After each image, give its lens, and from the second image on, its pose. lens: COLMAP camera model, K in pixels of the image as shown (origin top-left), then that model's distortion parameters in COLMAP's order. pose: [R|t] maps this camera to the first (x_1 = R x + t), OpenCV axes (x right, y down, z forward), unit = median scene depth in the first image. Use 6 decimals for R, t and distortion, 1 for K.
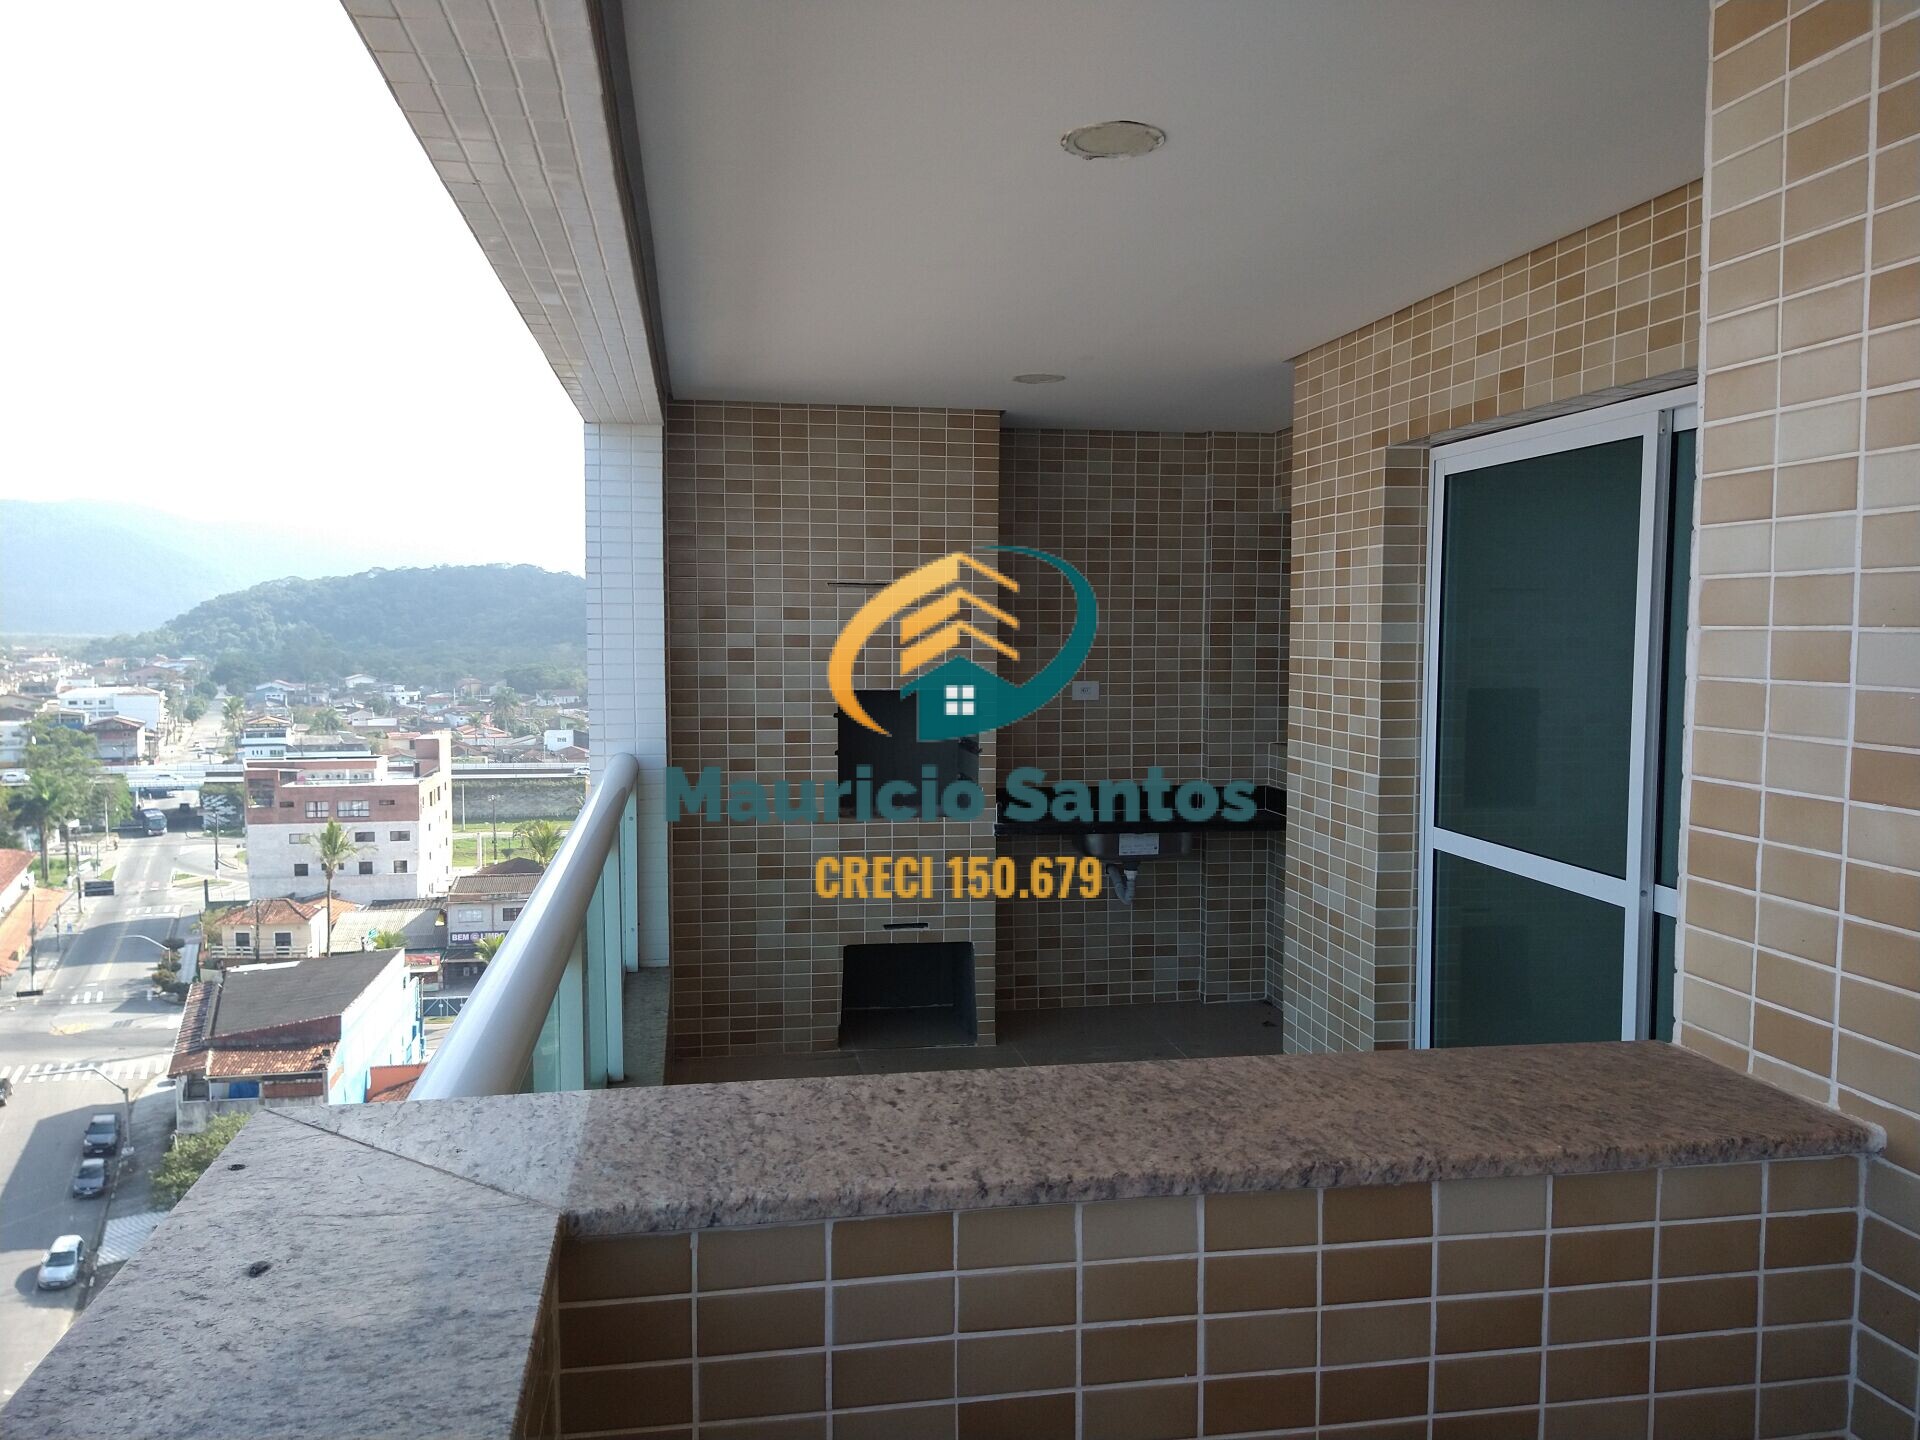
lens RADIAL K [[1424.6, 0, 951.3], [0, 1424.6, 721.9], [0, 0, 1]] dist [0.099571, -0.126620]
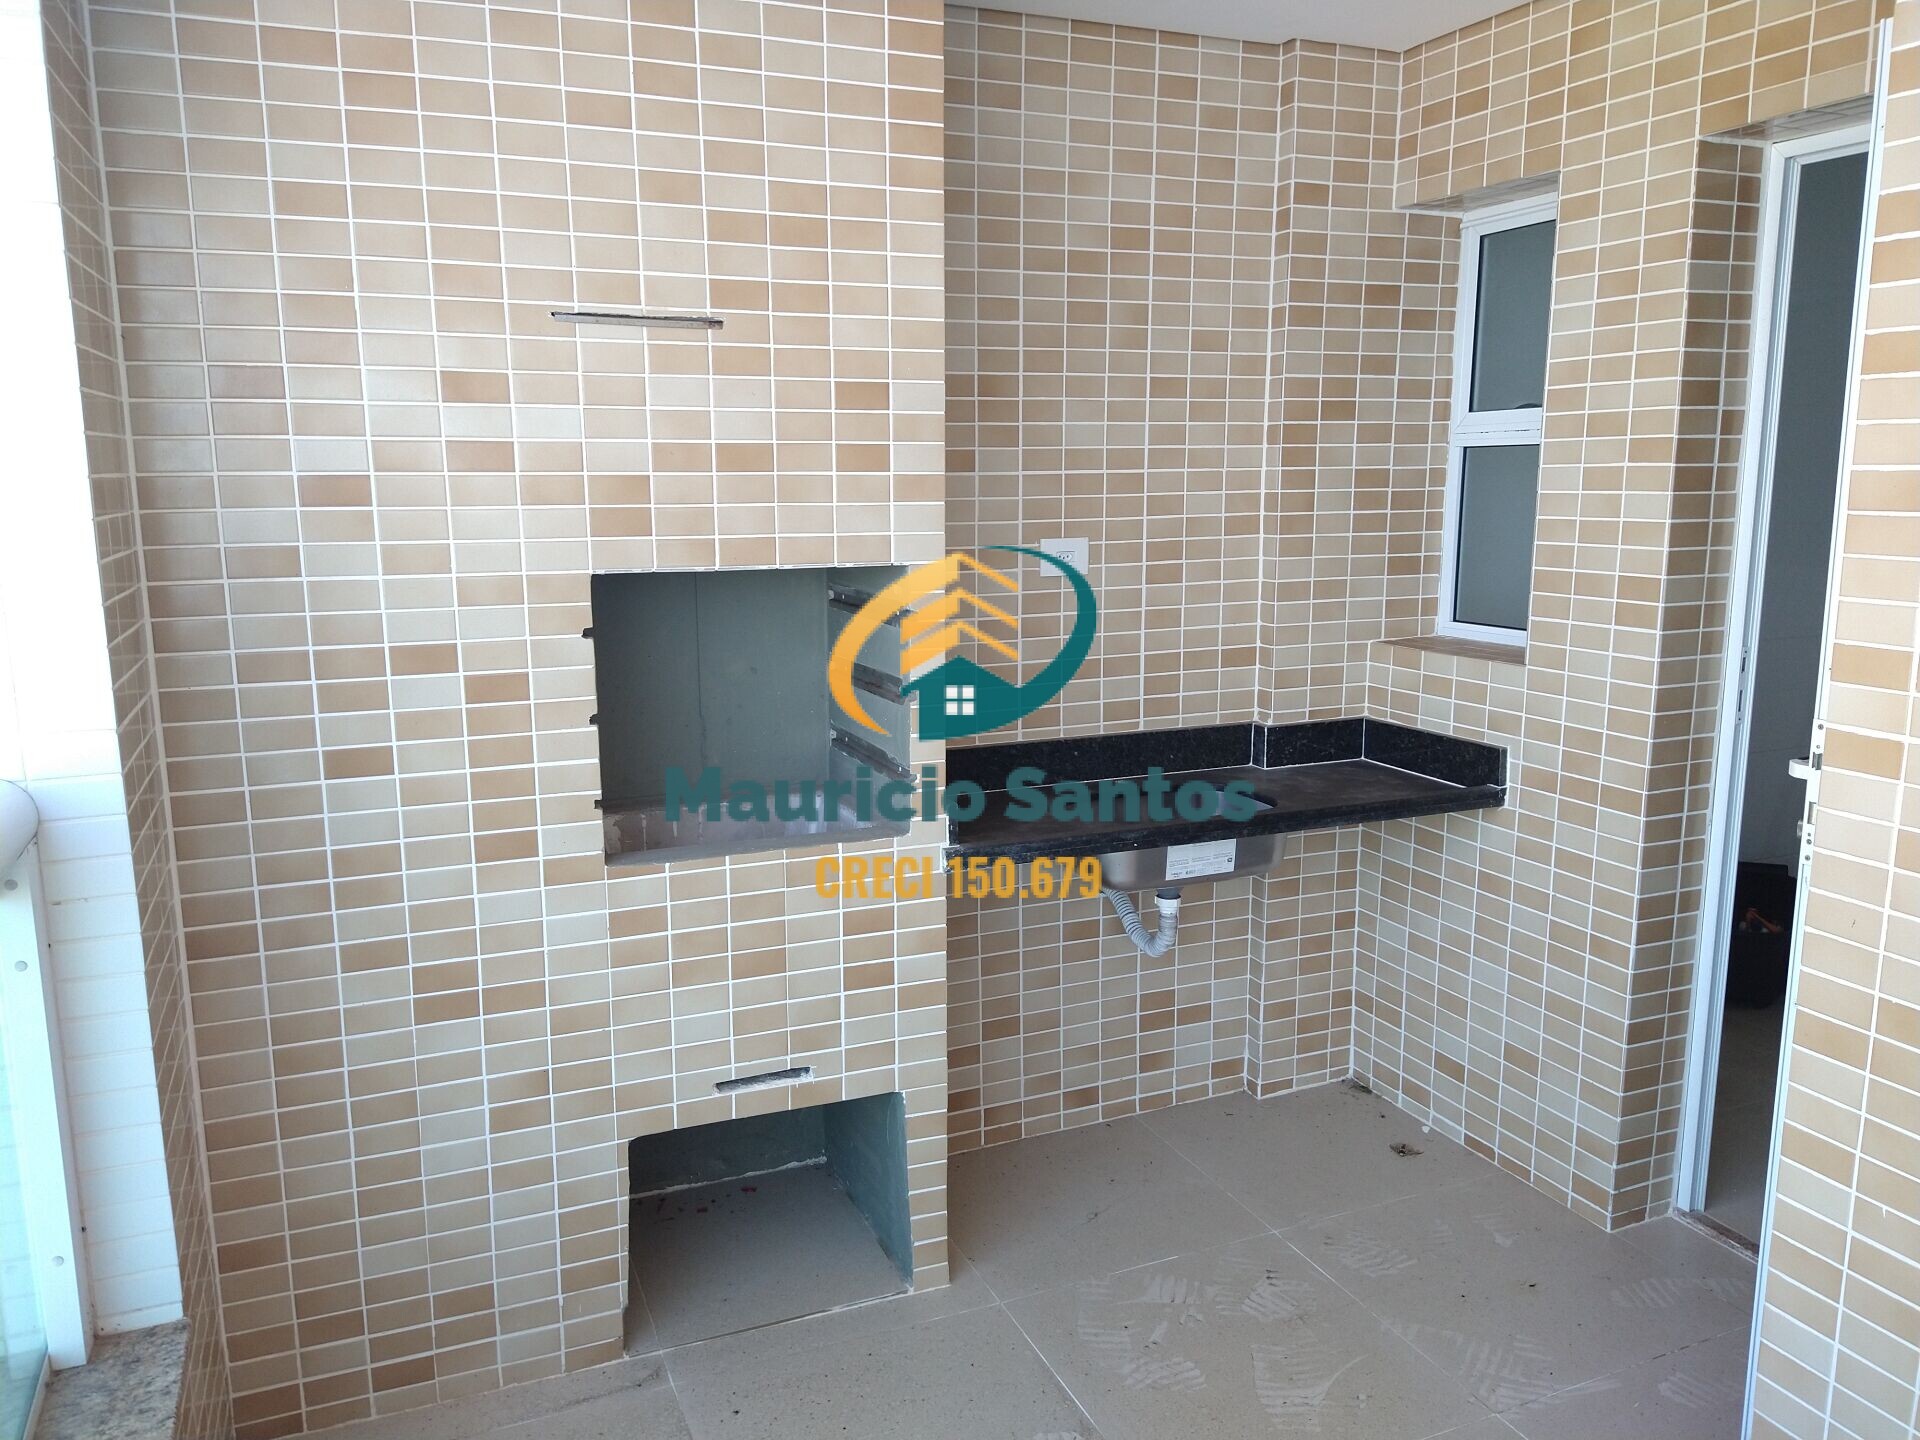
lens RADIAL K [[1424.6, 0, 959.1], [0, 1424.6, 717.9], [0, 0, 1]] dist [0.099571, -0.126620]
pose [[0.974457, -0.045883, 0.219838, -0.066826], [0.021543, 0.993490, 0.111866, -0.024666], [-0.223539, -0.104273, 0.969101, 0.544550]]
